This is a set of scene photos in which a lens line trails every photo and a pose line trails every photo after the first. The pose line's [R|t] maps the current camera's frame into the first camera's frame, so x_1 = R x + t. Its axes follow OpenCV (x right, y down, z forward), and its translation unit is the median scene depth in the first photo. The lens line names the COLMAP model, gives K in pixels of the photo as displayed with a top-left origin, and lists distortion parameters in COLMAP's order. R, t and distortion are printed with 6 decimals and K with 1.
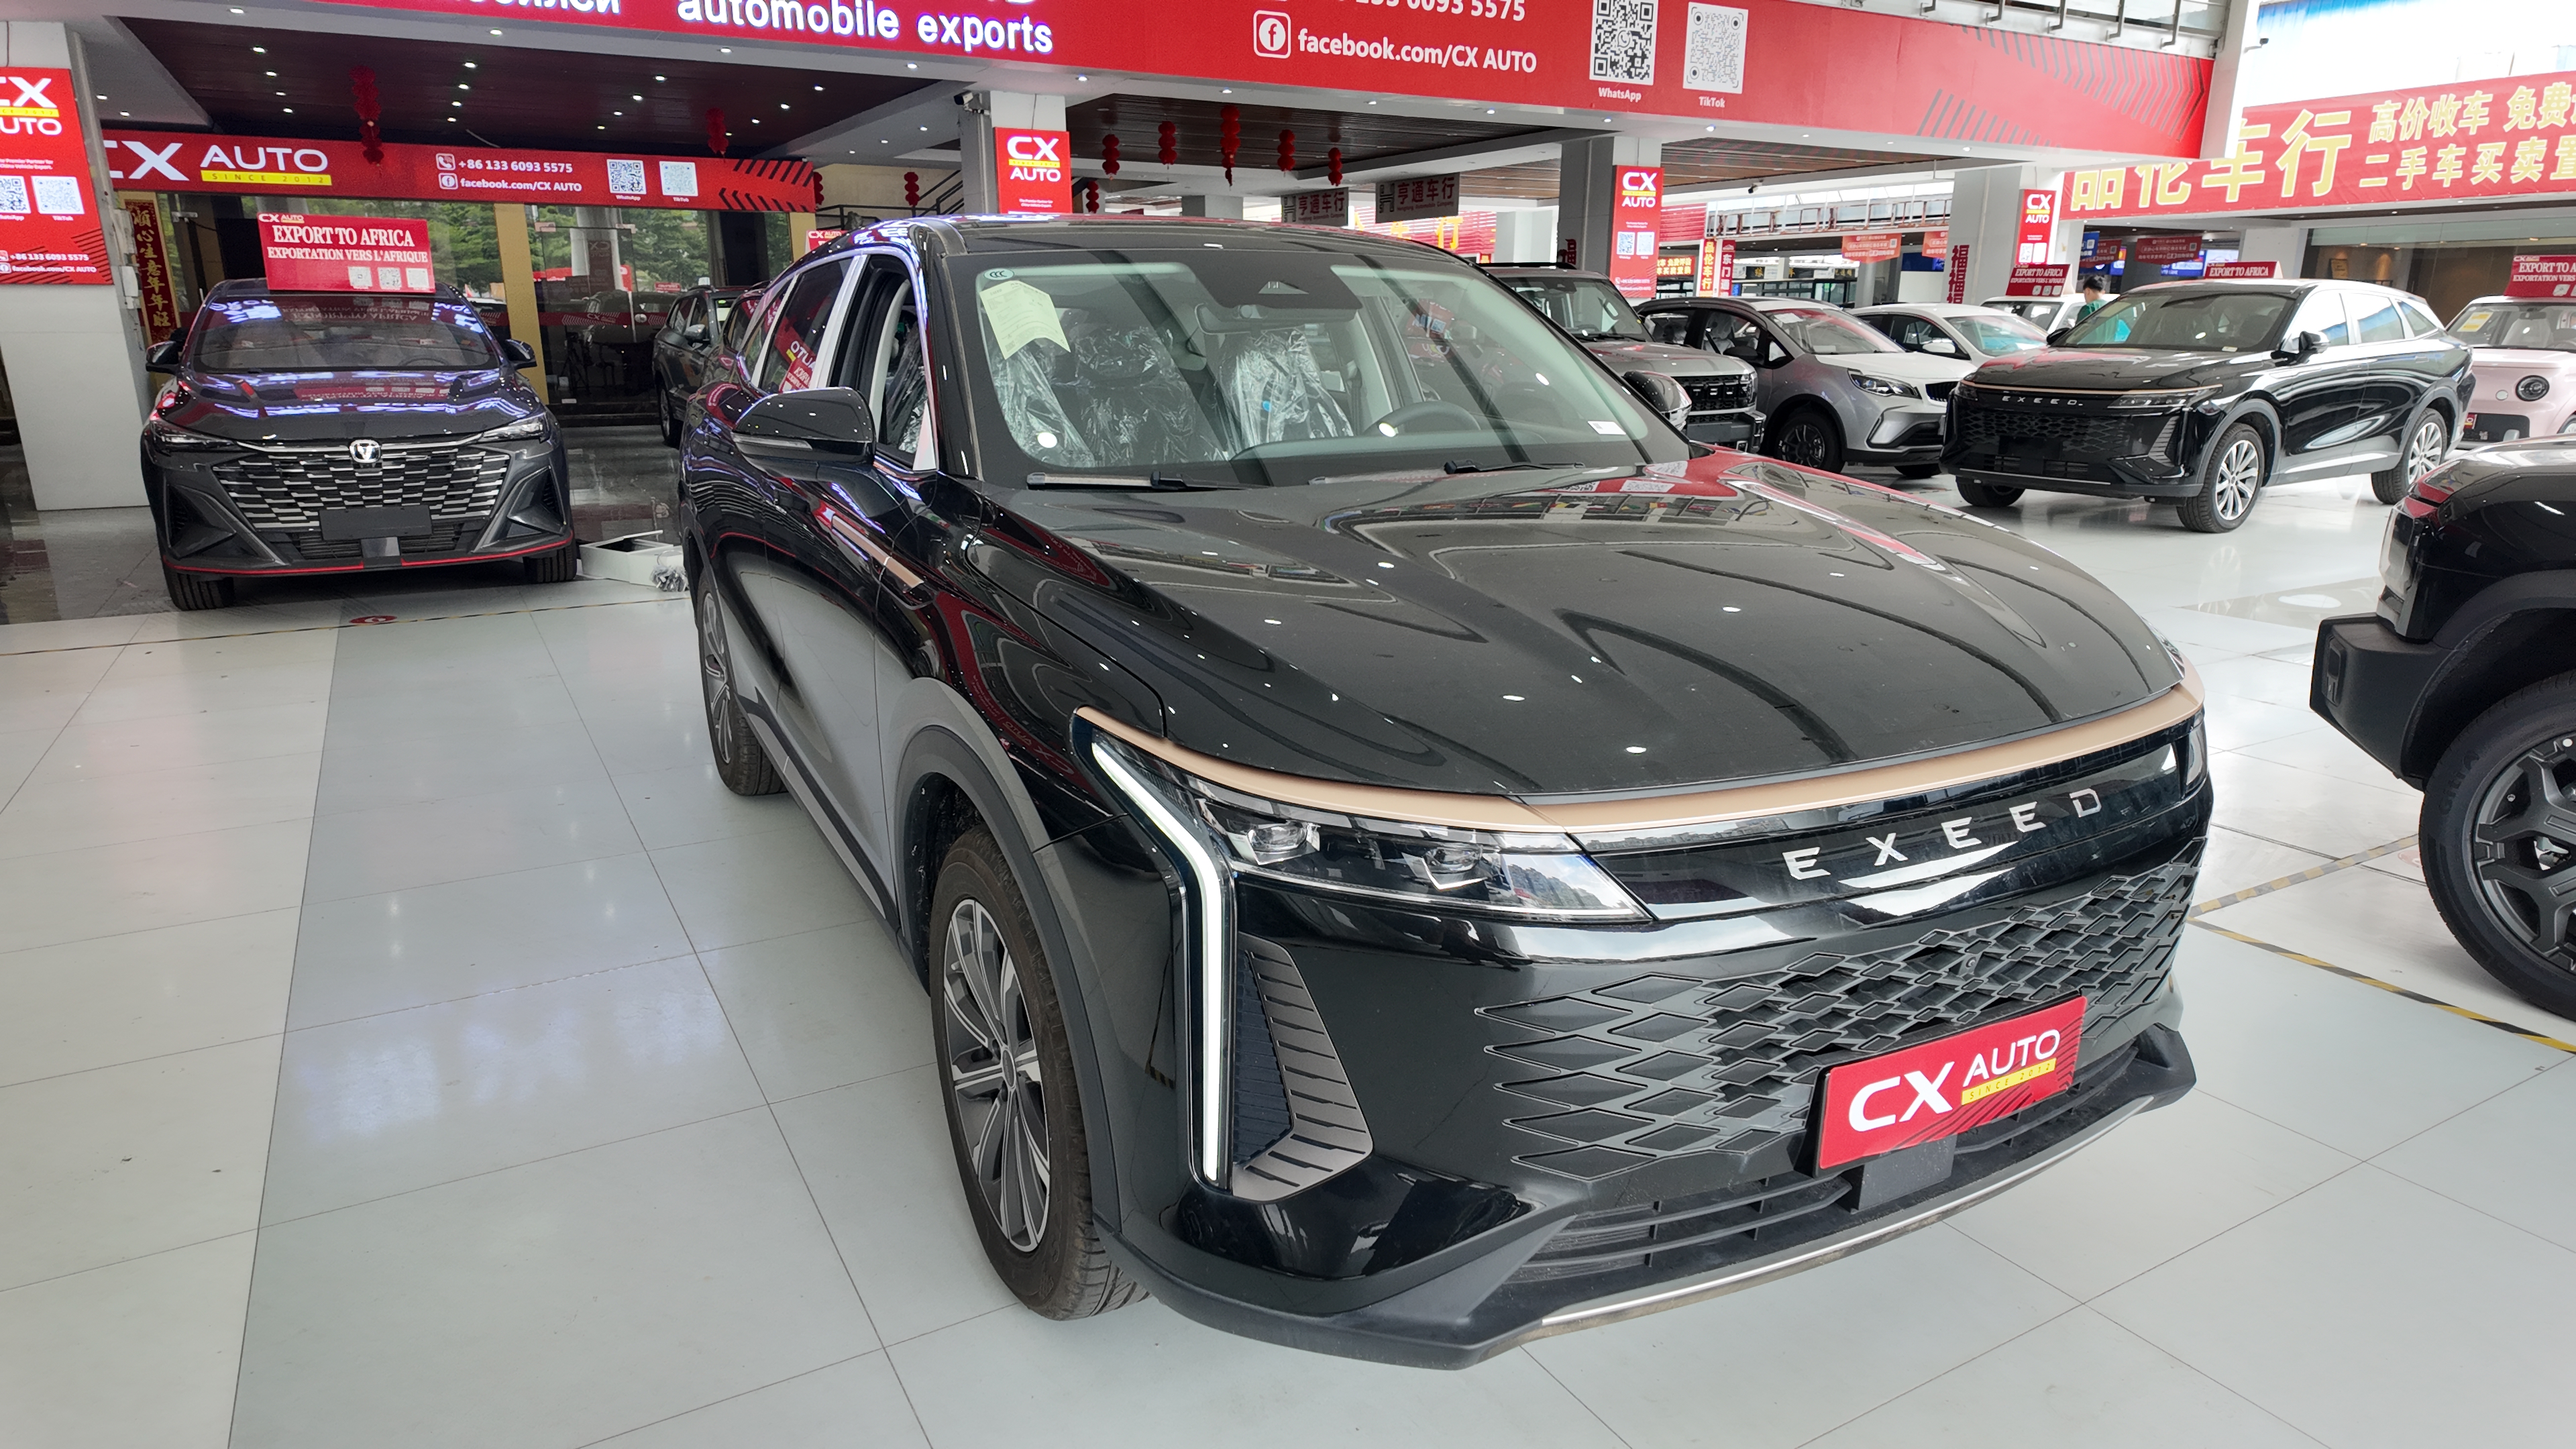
lens RADIAL K [[1537.5, 0, 1328.5], [0, 1537.5, 728.7], [0, 0, 1]] dist [-0.001933, -0.004268]
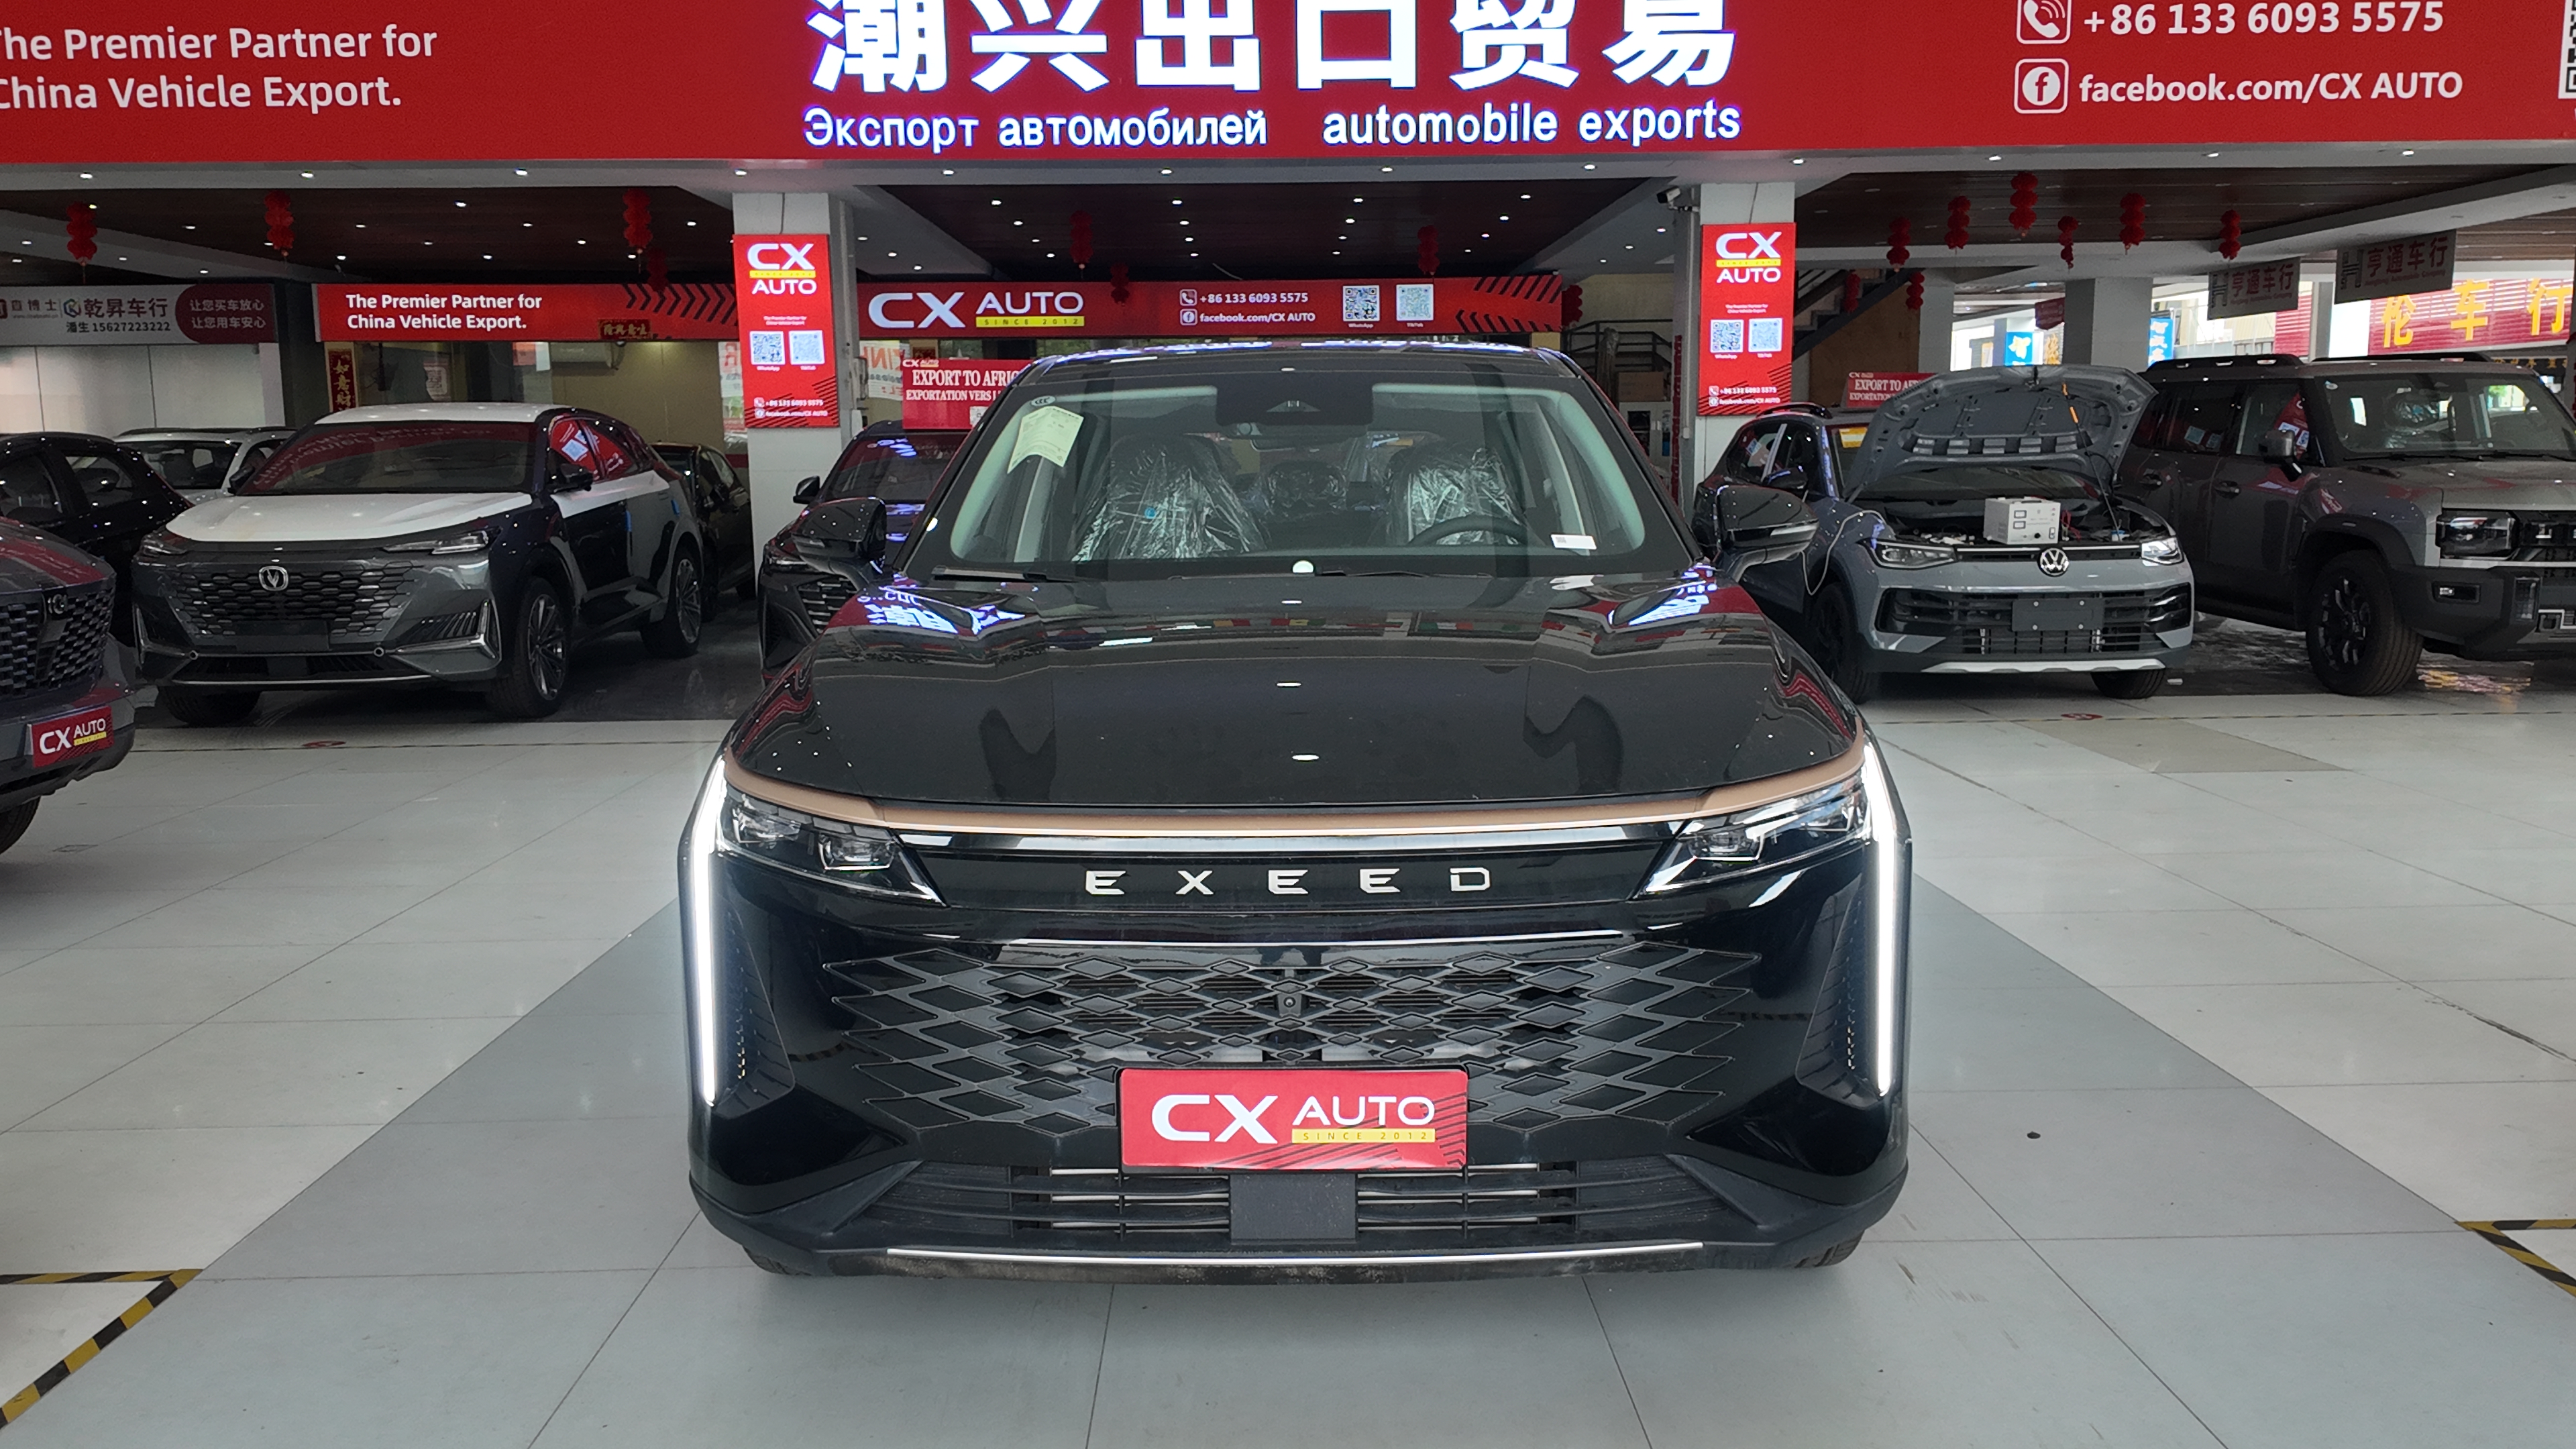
lens RADIAL K [[1988.6, 0, 1288.0], [0, 1988.6, 724.5], [0, 0, 1]] dist [0.083392, -0.149514]
pose [[0.873437, 0.051384, -0.484218, 0.142507], [-0.111372, 0.989138, -0.095930, 0.012361], [0.474029, 0.137717, 0.869673, -0.031393]]
